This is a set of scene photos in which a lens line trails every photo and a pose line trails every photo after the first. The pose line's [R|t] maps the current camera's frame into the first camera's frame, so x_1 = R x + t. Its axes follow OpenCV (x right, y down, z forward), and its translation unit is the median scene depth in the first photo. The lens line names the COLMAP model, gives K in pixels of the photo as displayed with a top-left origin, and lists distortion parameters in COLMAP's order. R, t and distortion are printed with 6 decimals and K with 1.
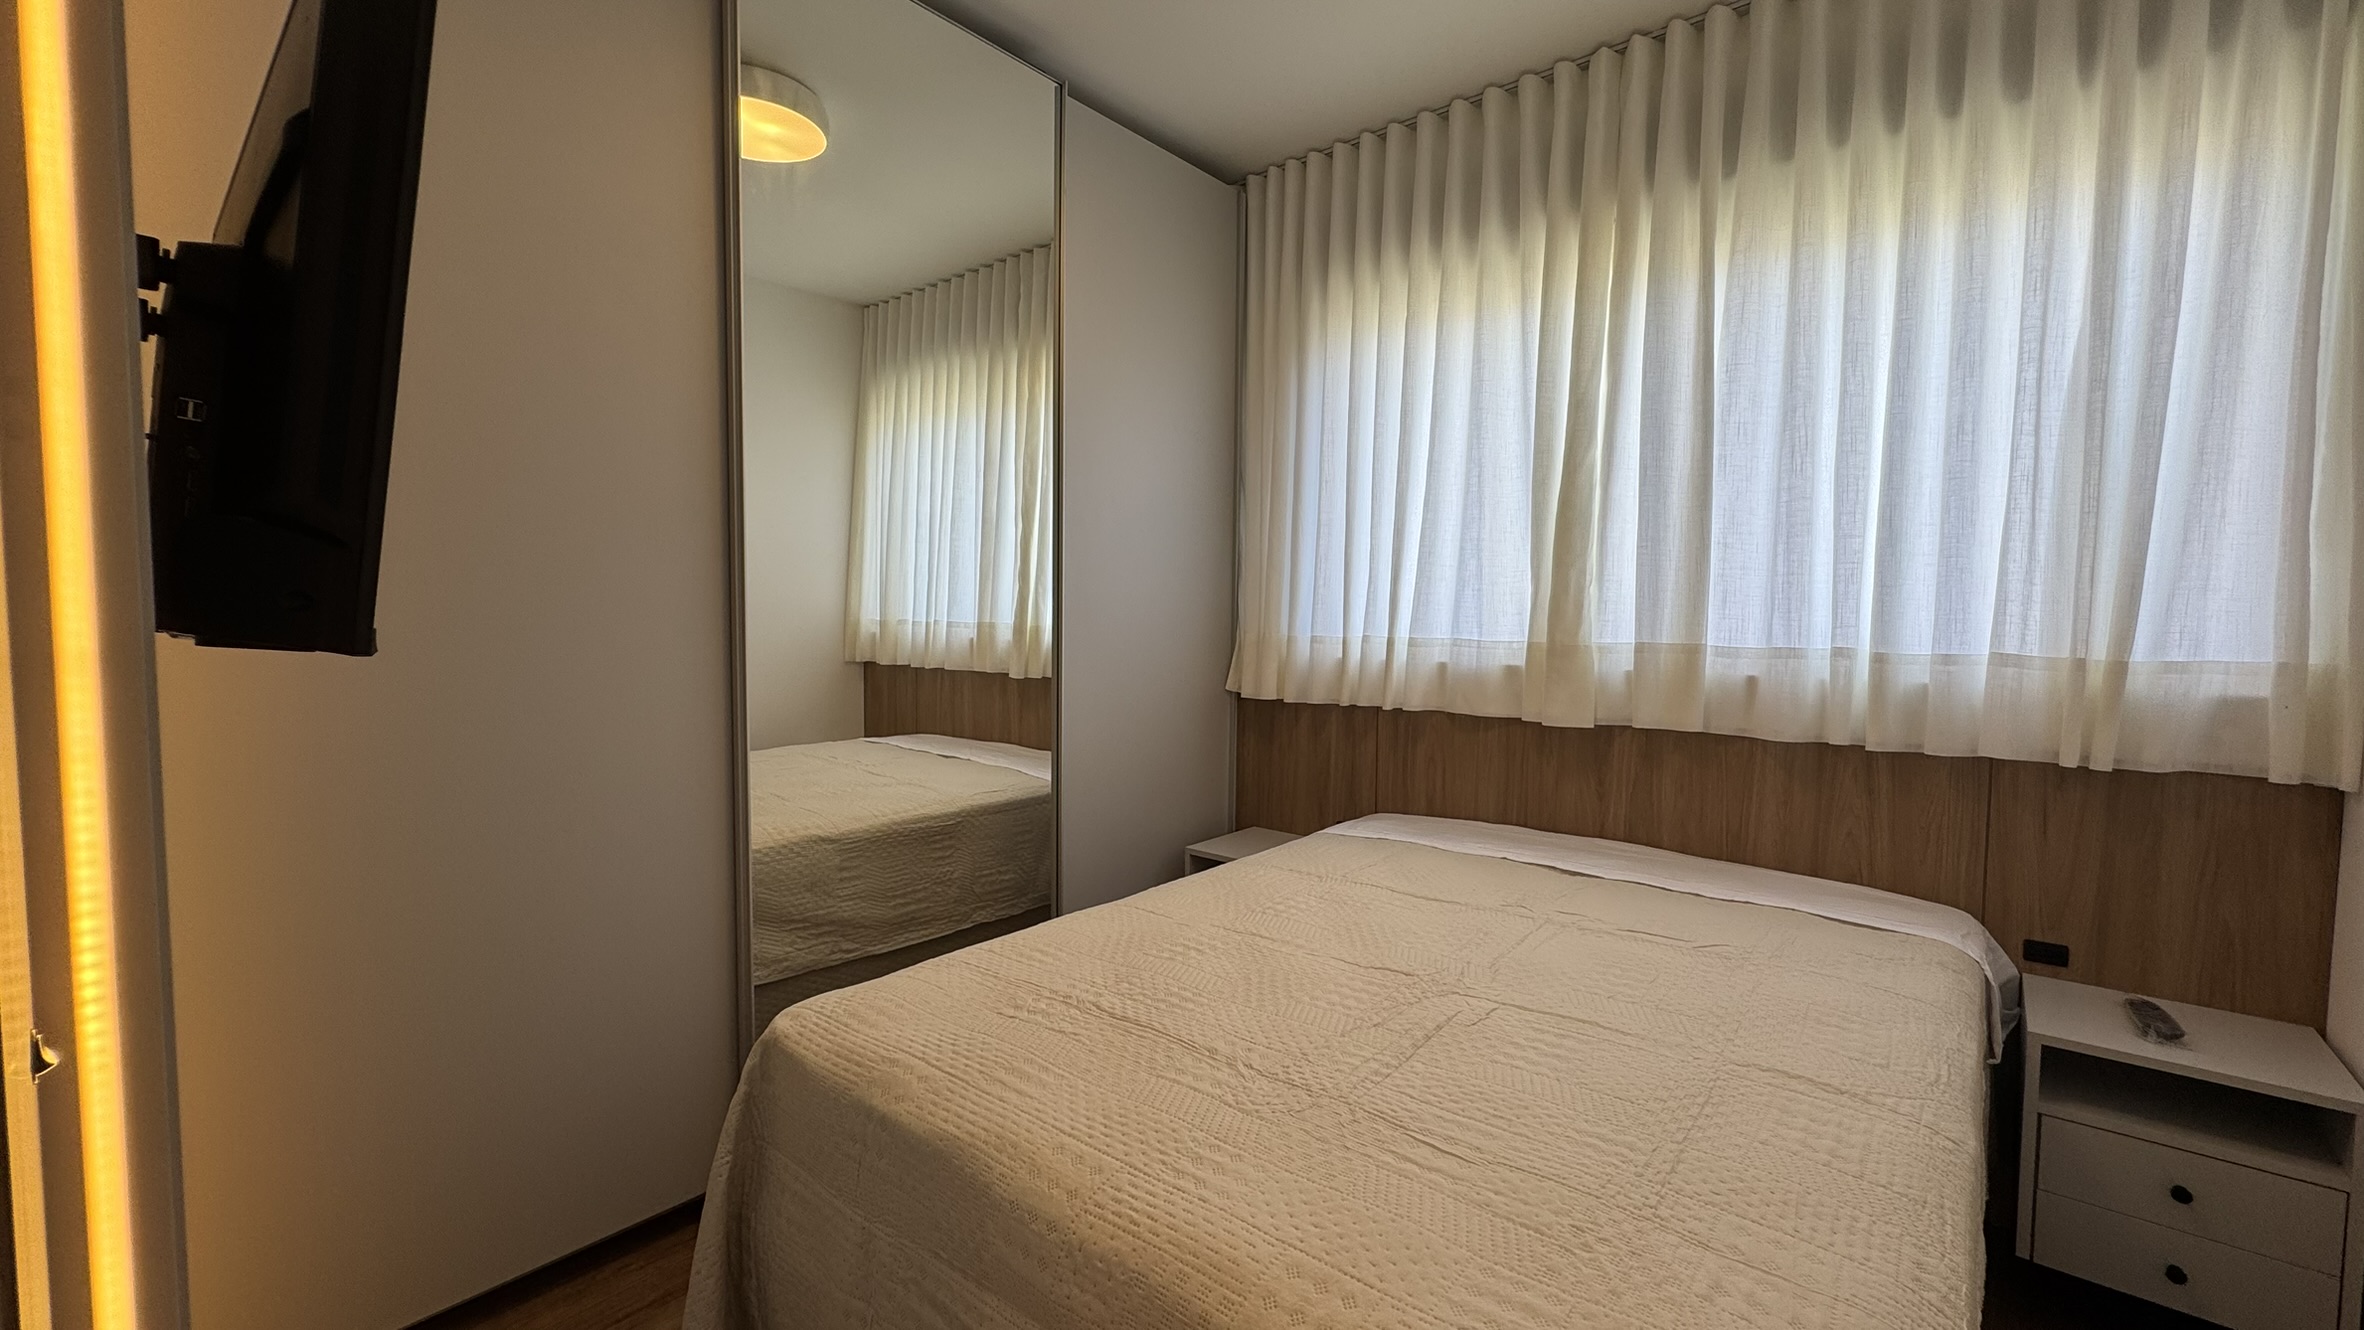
lens RADIAL K [[944.1, 0, 1178.8], [0, 944.1, 666.5], [0, 0, 1]] dist [-0.003418, 0.000574]
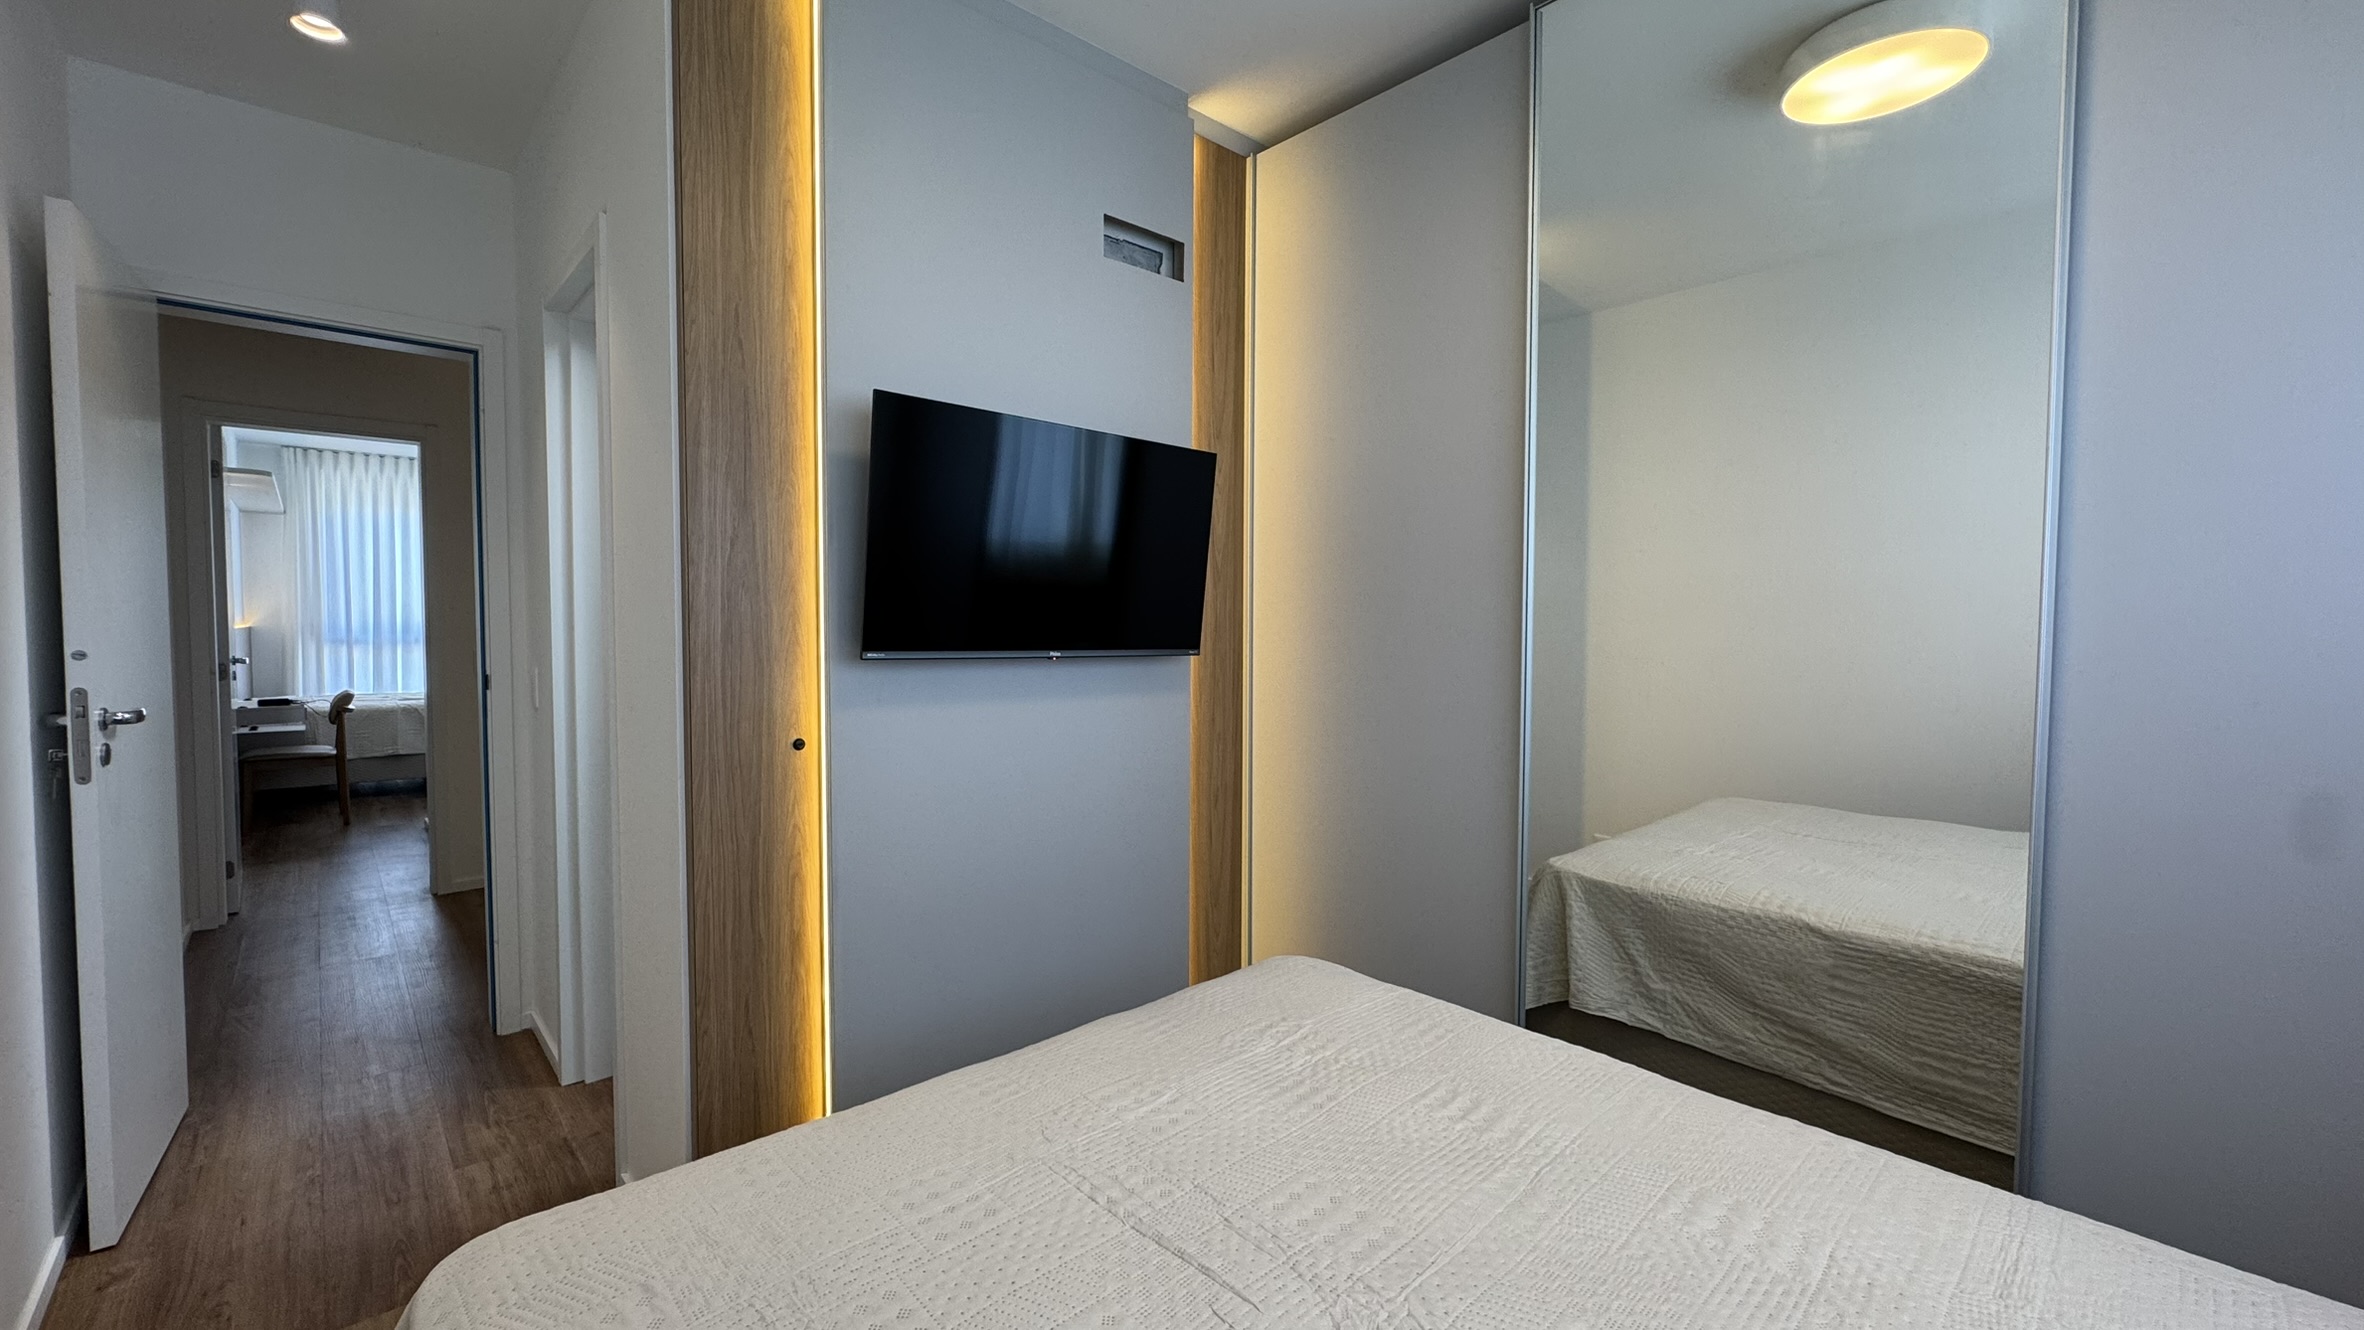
lens RADIAL K [[944.1, 0, 1196.5], [0, 944.1, 648.2], [0, 0, 1]] dist [-0.003418, 0.000574]
pose [[-0.114767, 0.016925, -0.993248, 0.495190], [-0.065860, 0.997525, 0.024608, -0.046339], [0.991207, 0.068240, -0.113368, 0.539723]]
